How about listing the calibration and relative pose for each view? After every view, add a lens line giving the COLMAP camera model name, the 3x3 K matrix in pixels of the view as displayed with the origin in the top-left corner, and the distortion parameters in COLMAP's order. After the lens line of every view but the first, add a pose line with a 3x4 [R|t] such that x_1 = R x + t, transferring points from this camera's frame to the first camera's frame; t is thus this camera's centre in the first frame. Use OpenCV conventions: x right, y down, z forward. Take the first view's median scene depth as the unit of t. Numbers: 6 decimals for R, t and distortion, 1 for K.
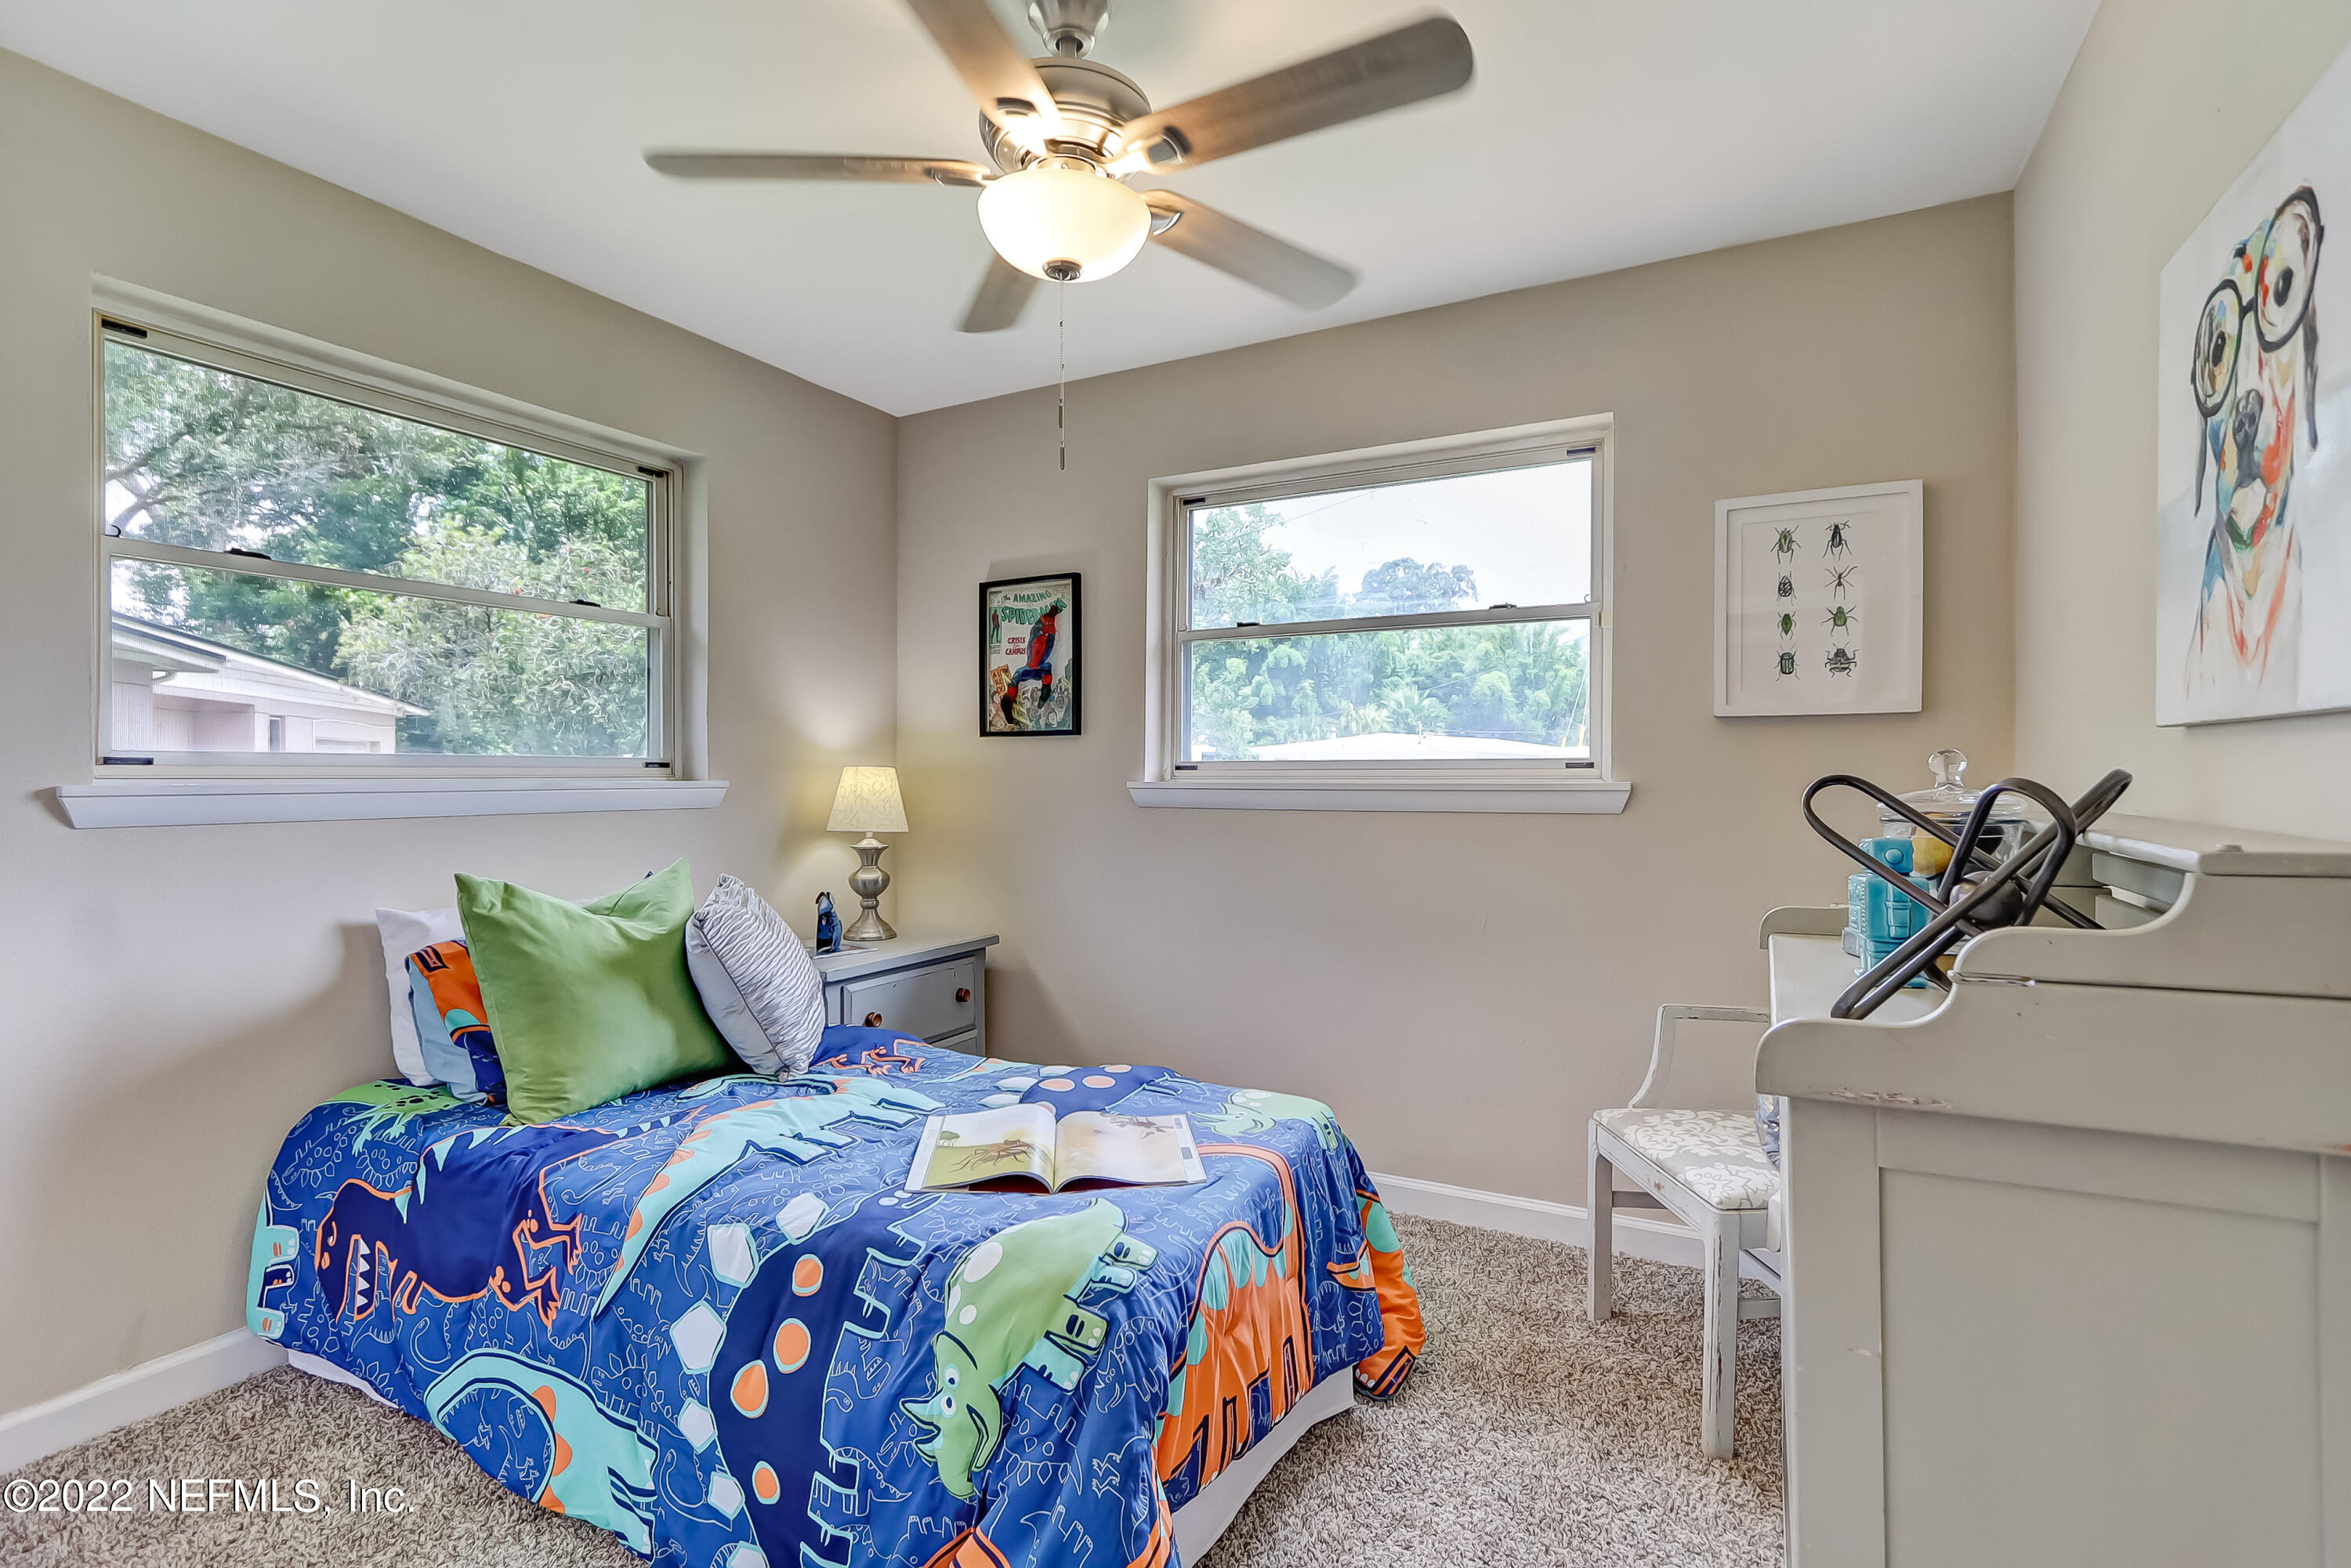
lens RADIAL K [[1109.9, 0, 1174.1], [0, 1109.9, 782.8], [0, 0, 1]] dist [-0.004101, 0.000446]
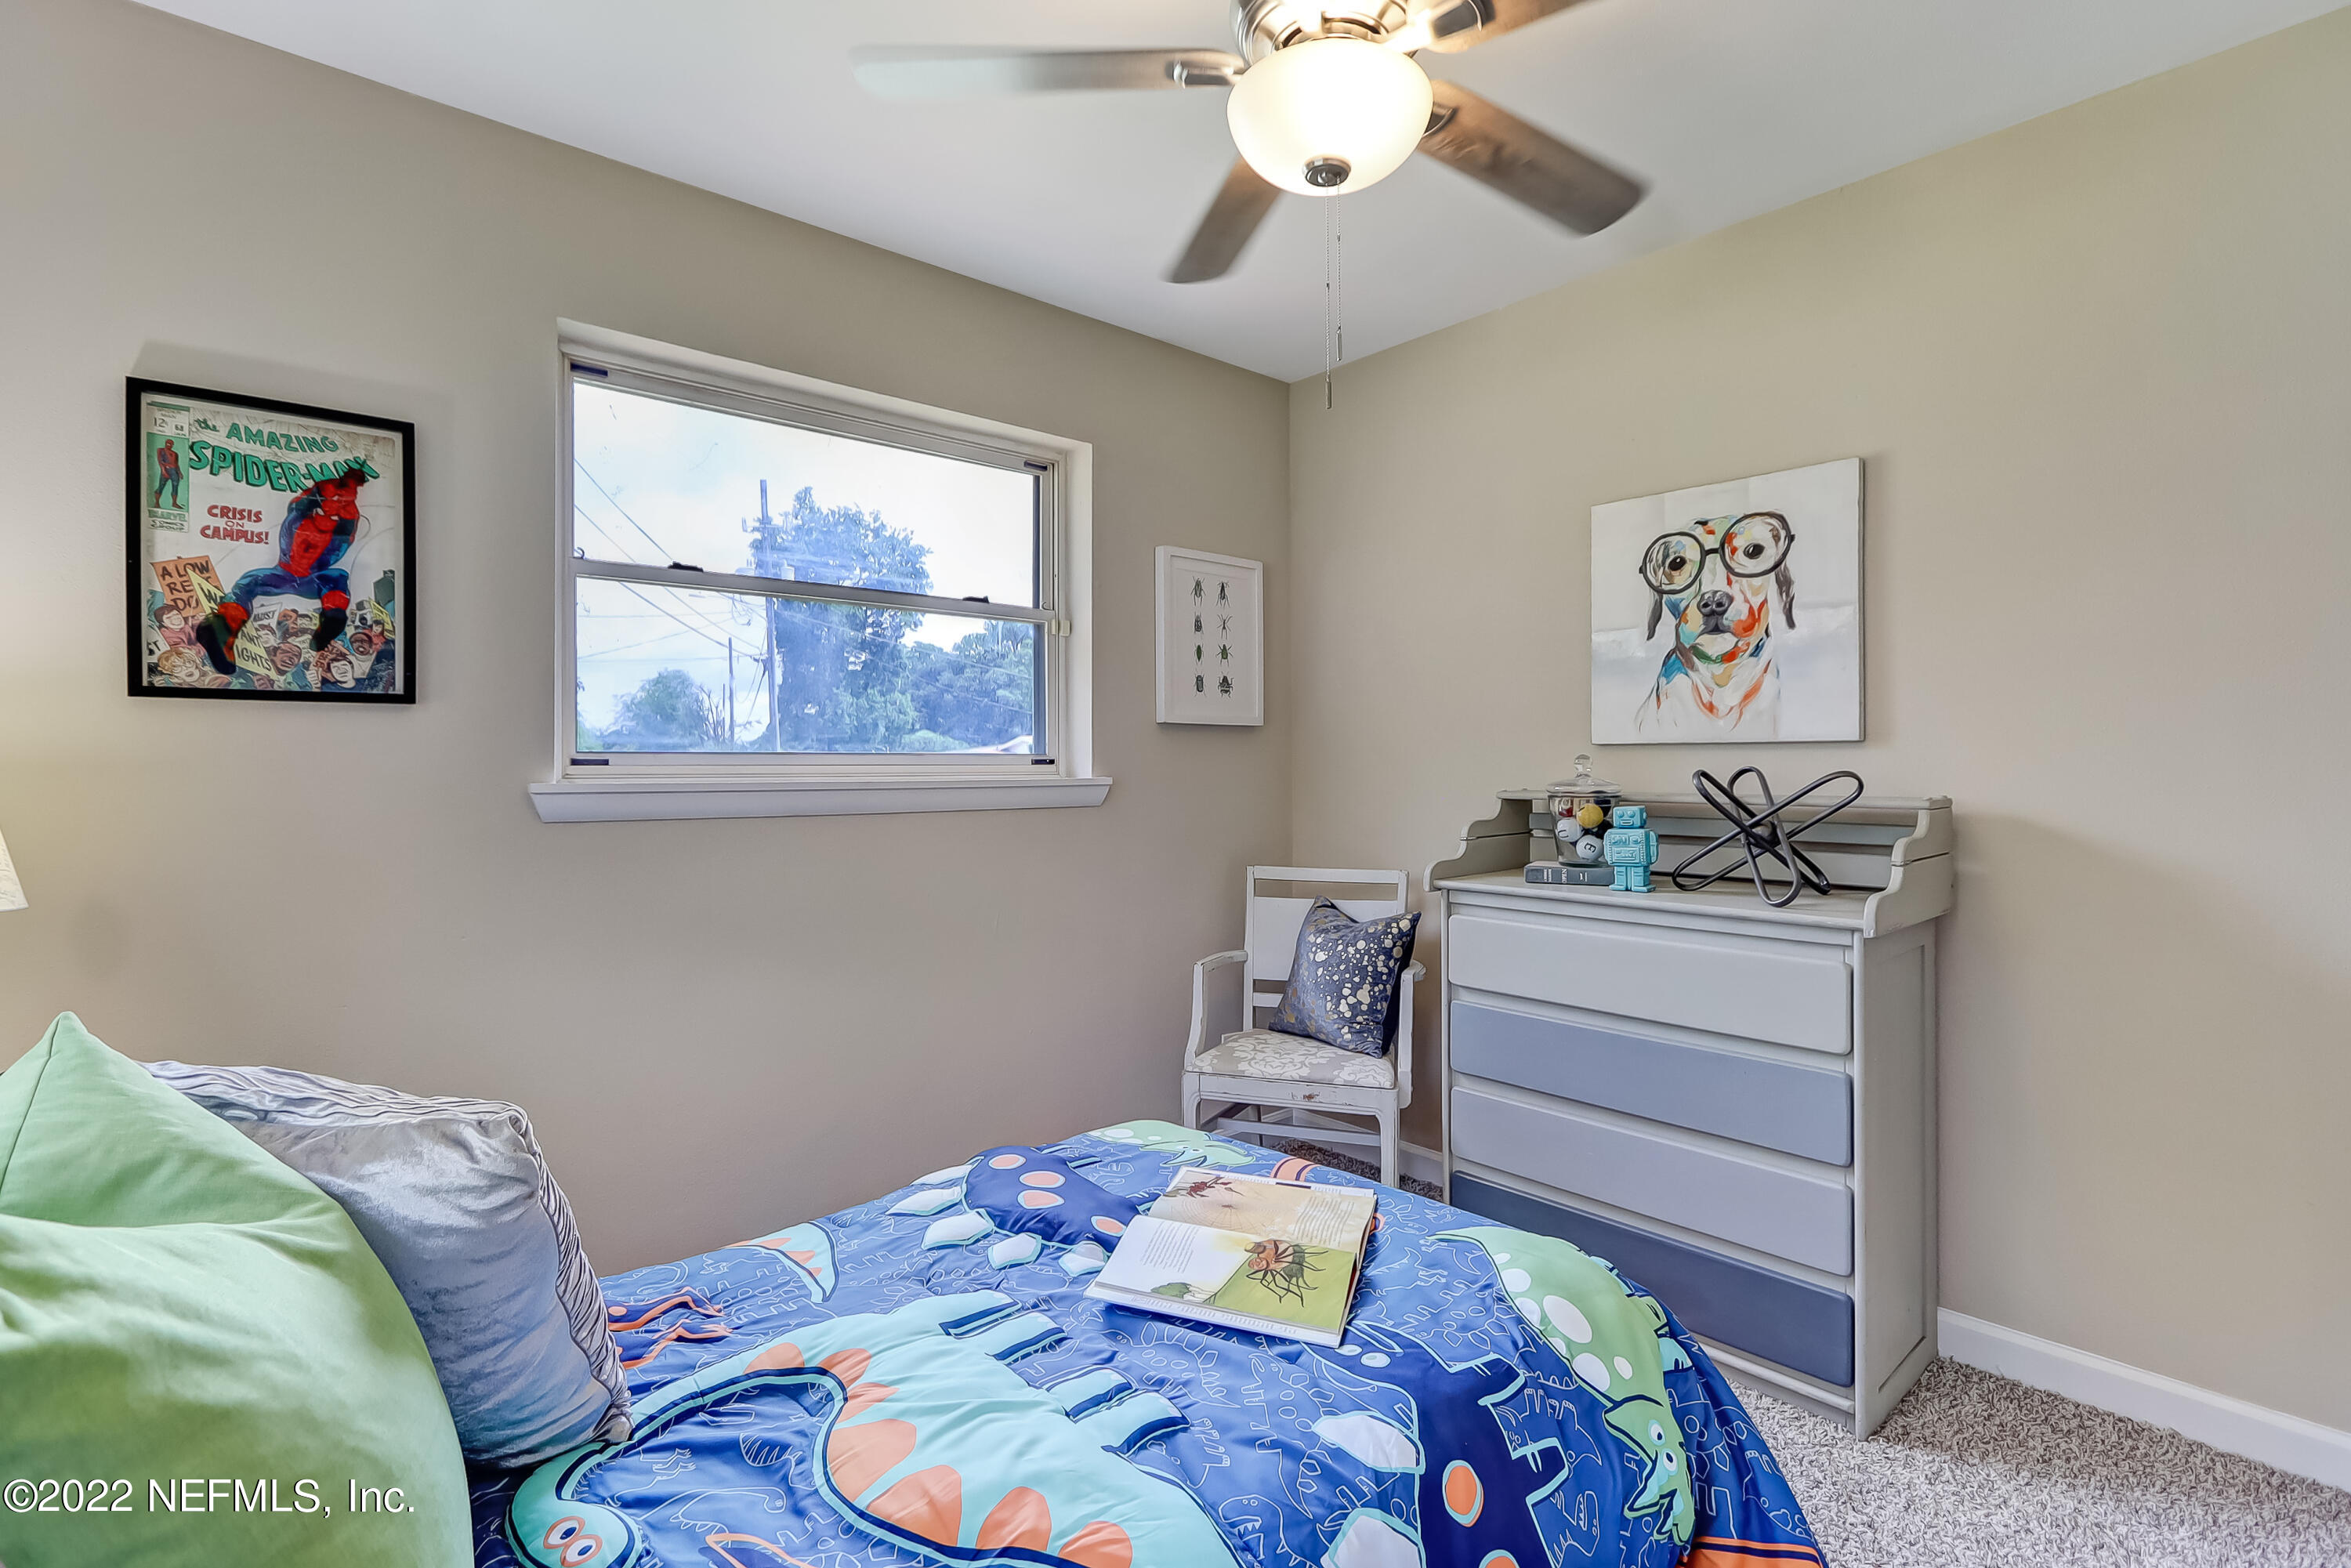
lens RADIAL K [[1109.9, 0, 1160.6], [0, 1109.9, 764.1], [0, 0, 1]] dist [-0.004101, 0.000446]
pose [[0.350928, 0.003169, 0.936397, -0.485805], [0.009399, 0.999932, -0.006907, -0.004251], [-0.936355, 0.011225, 0.350874, 0.429277]]
